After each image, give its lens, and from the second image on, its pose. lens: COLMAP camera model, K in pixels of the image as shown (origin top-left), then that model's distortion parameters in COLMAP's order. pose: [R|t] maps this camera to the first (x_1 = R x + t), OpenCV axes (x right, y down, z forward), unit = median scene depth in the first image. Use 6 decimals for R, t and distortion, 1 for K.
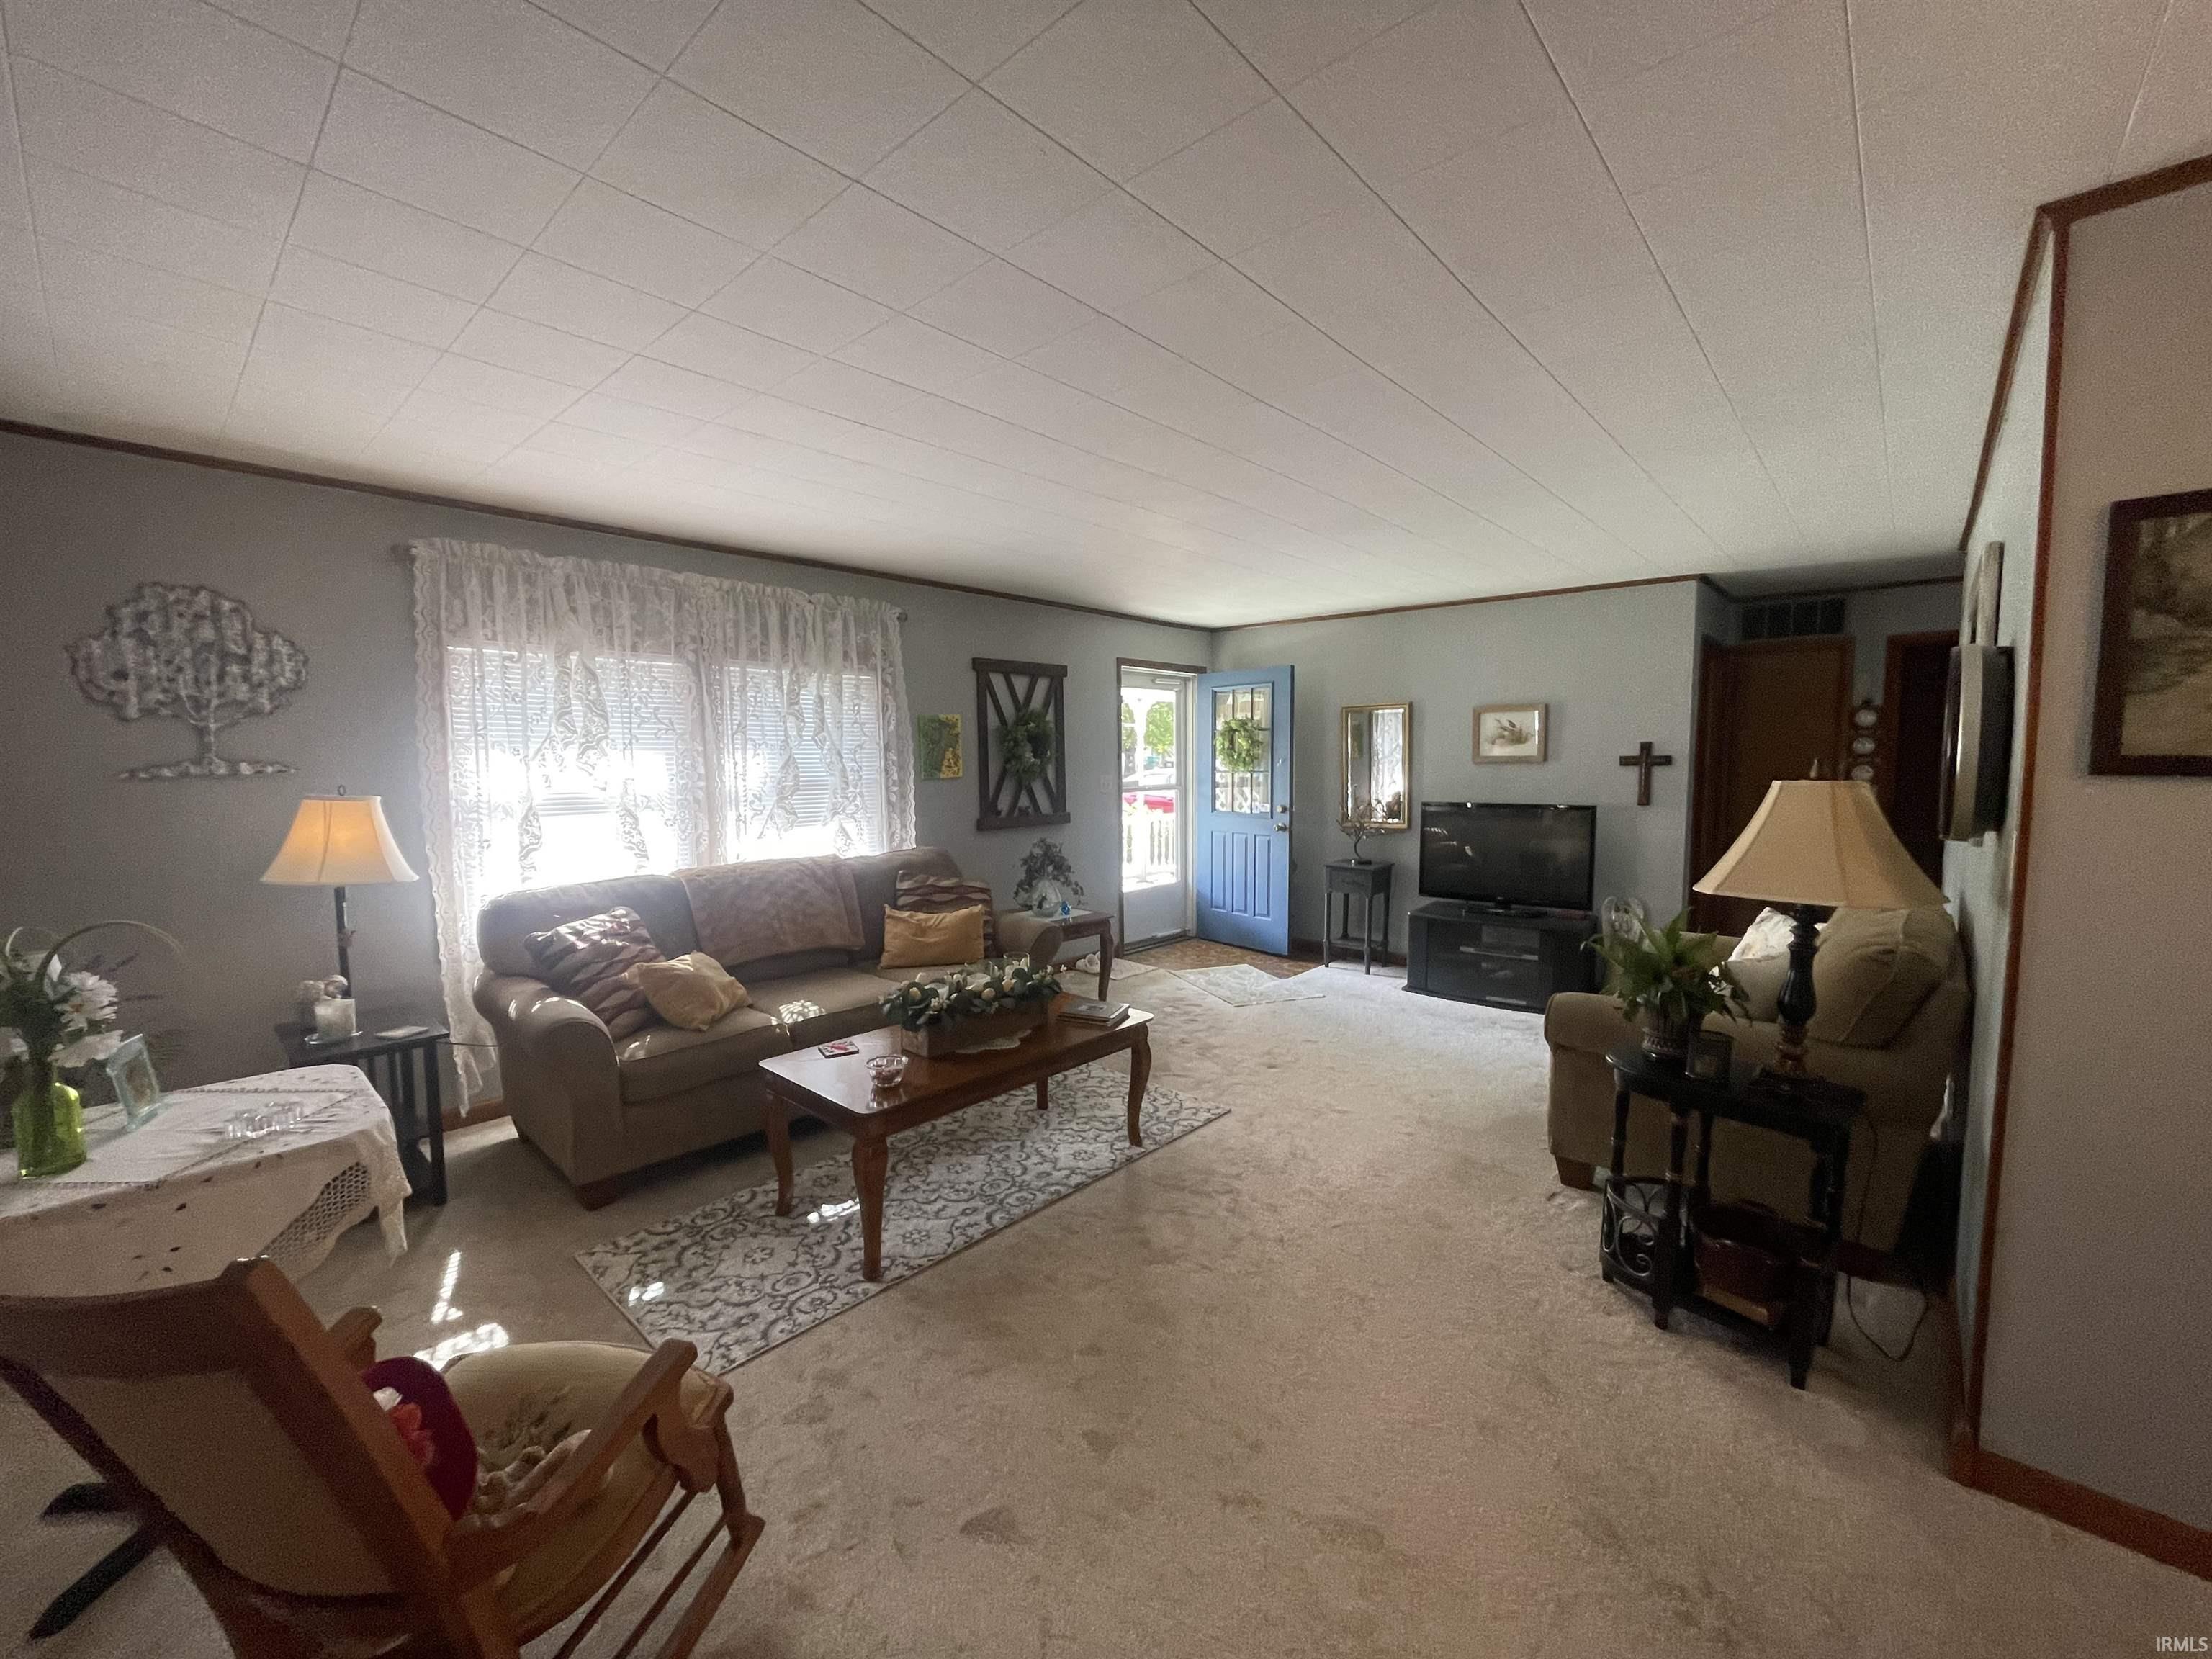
lens RADIAL K [[893.0, 0, 1104.5], [0, 893.0, 831.7], [0, 0, 1]] dist [-0.004105, -0.000220]
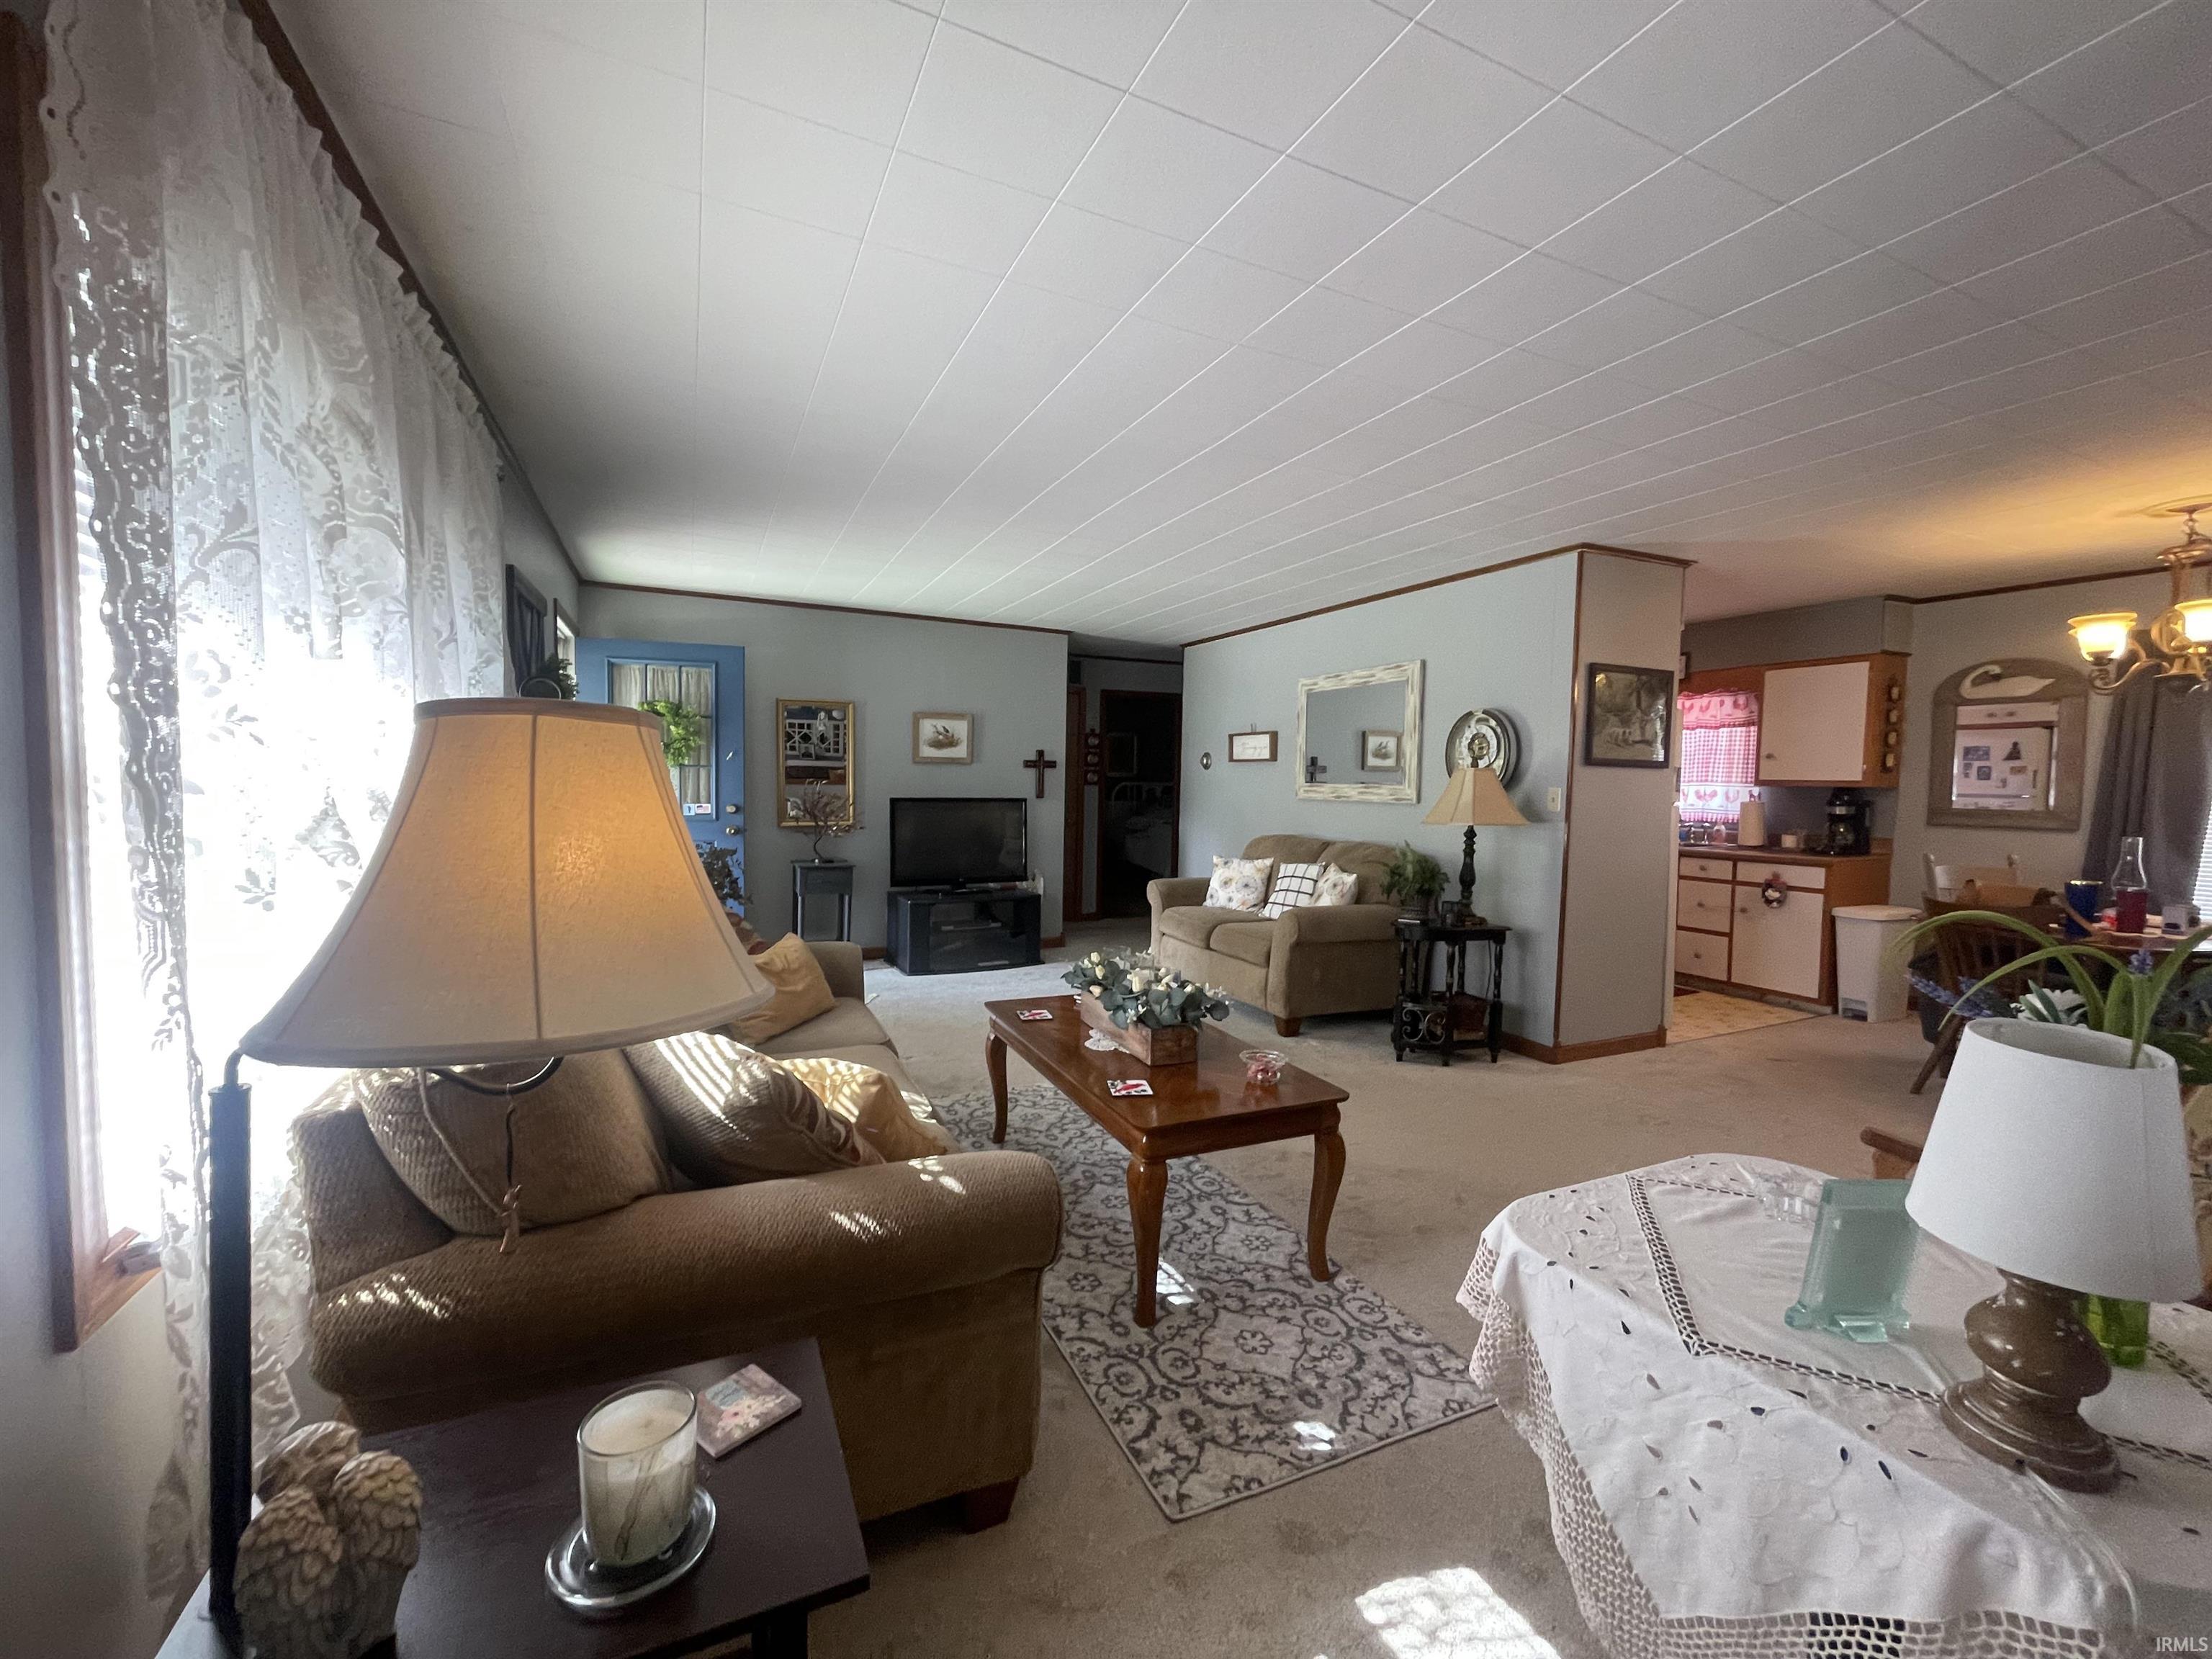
lens RADIAL K [[893.0, 0, 1096.6], [0, 893.0, 828.3], [0, 0, 1]] dist [-0.004105, -0.000220]
pose [[0.391786, -0.036466, 0.919334, -1.279101], [0.055974, 0.998308, 0.015744, -0.001042], [-0.918352, 0.045290, 0.393164, 0.882668]]
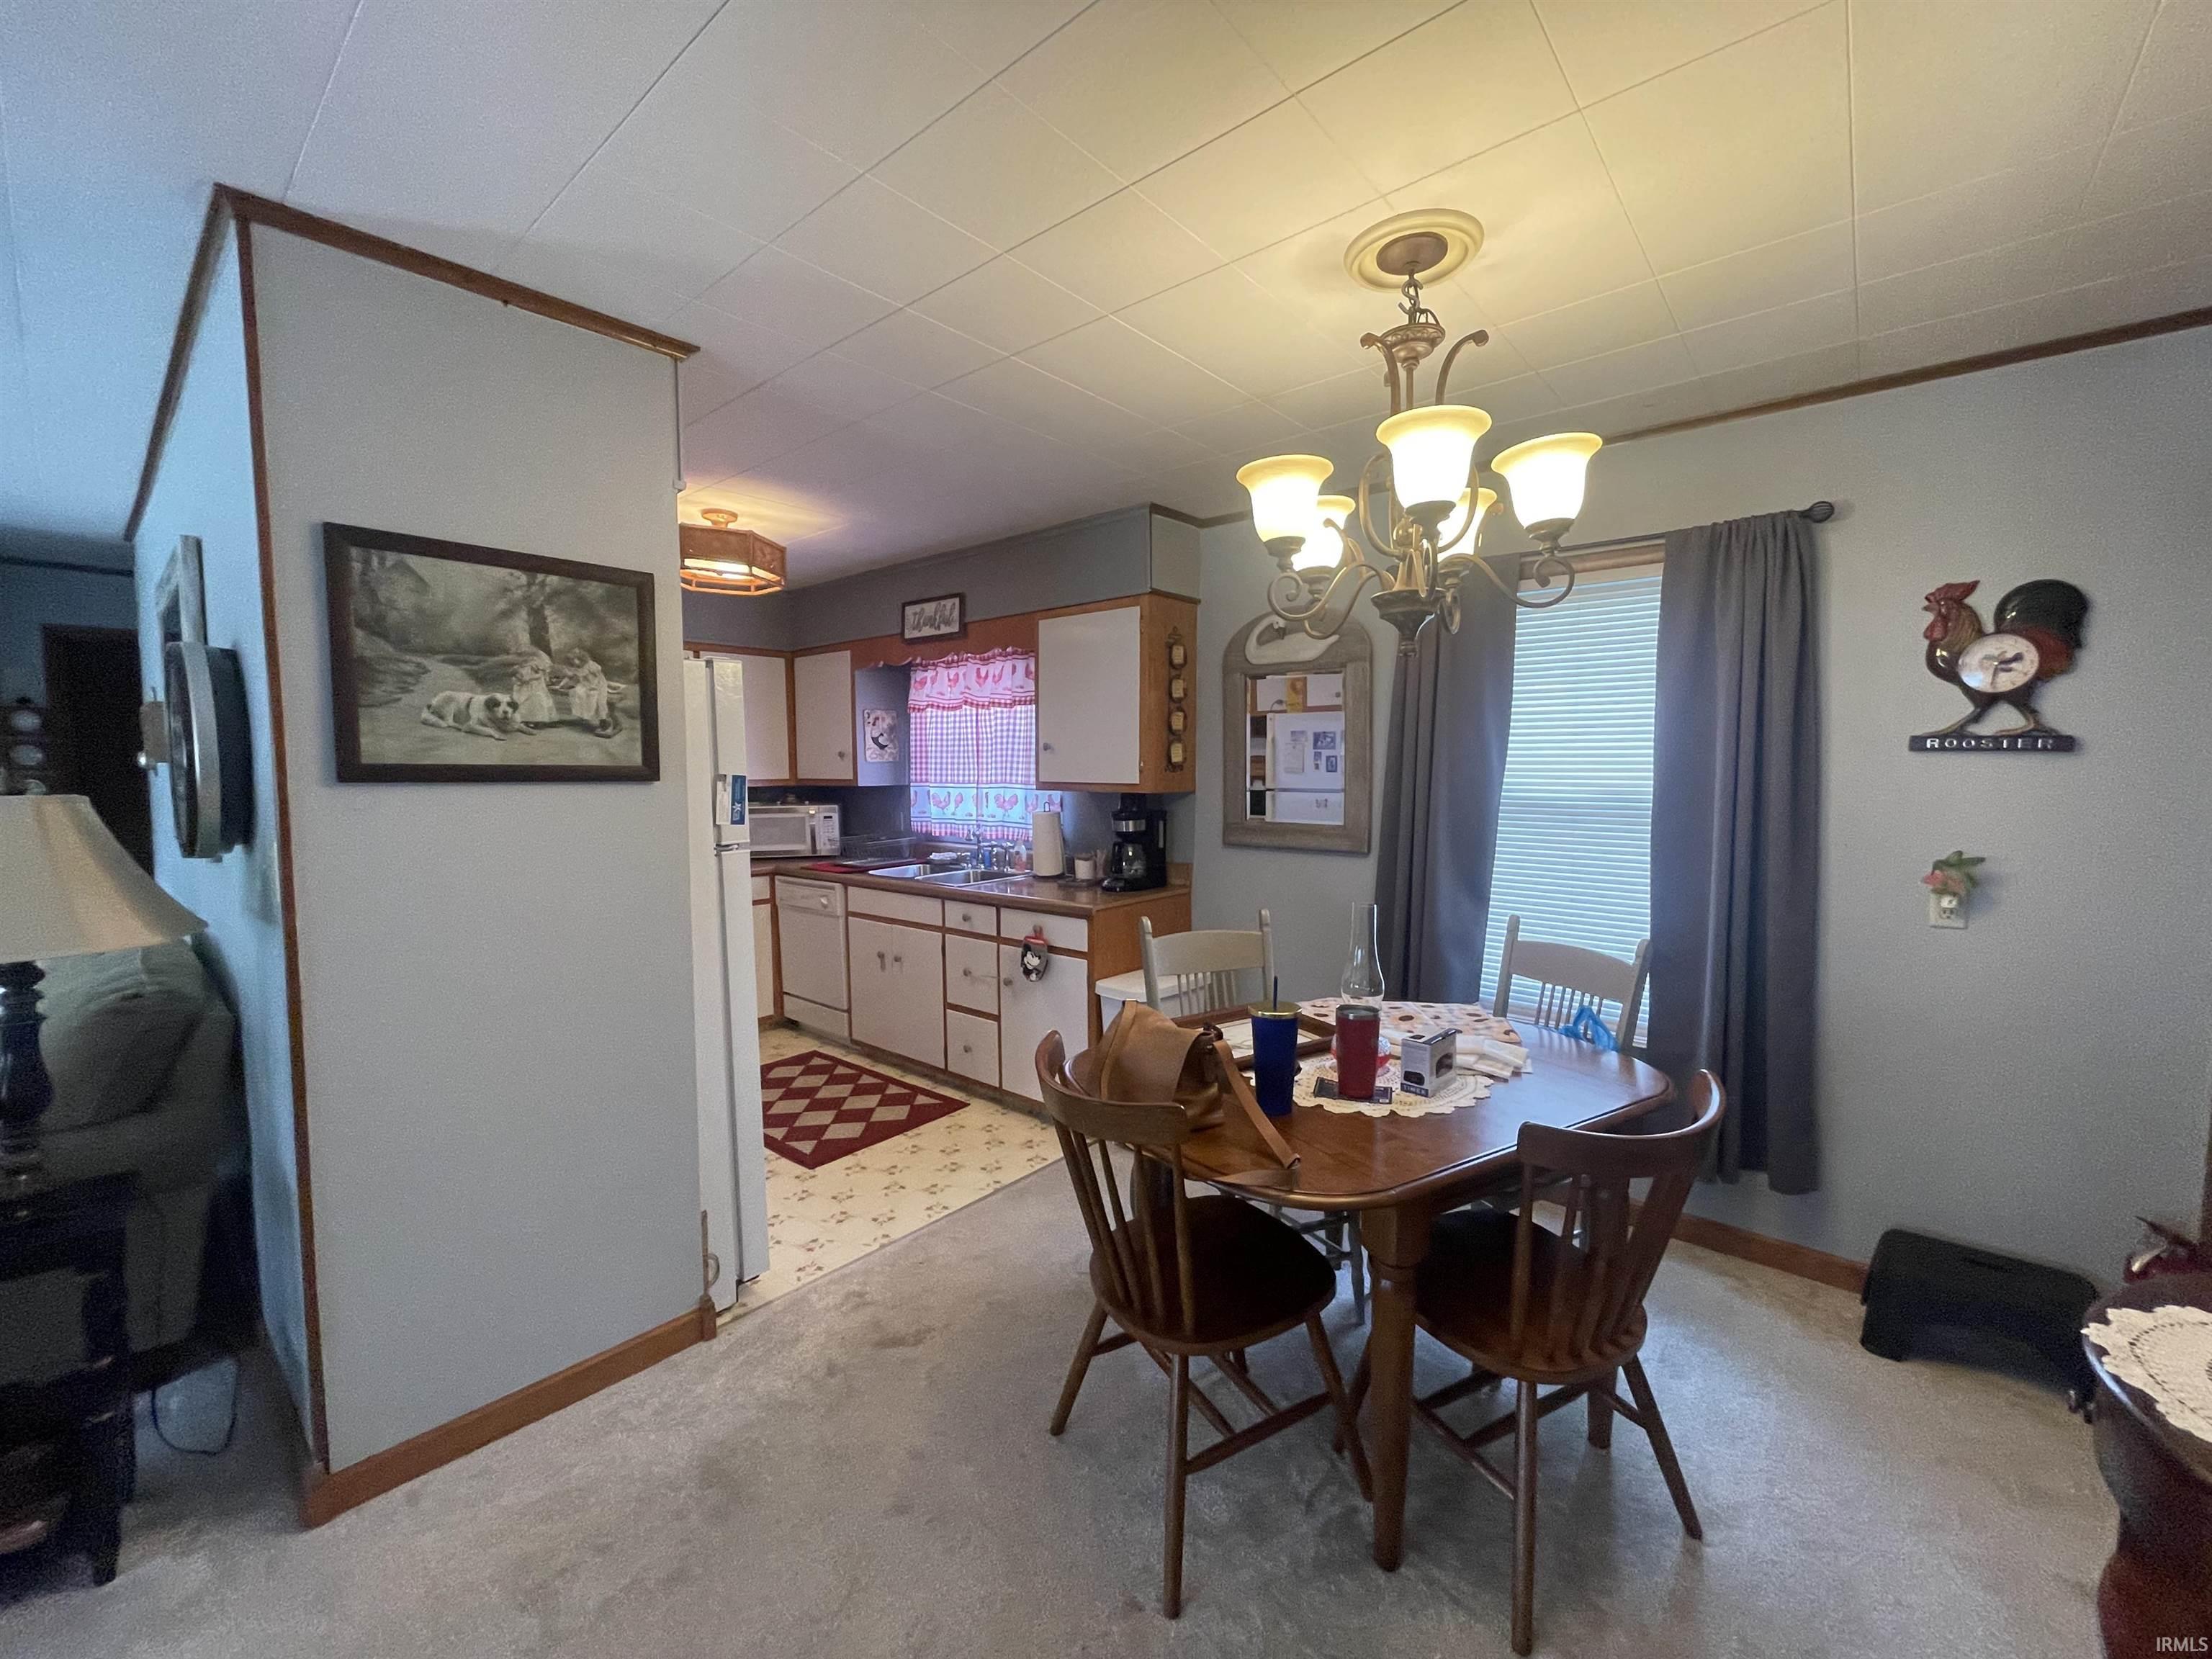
lens RADIAL K [[893.0, 0, 1099.3], [0, 893.0, 828.8], [0, 0, 1]] dist [-0.004105, -0.000220]
pose [[-0.023708, -0.061696, 0.997813, 0.028715], [0.080387, 0.994744, 0.063416, -0.002797], [-0.996482, 0.081715, -0.018624, 0.089483]]
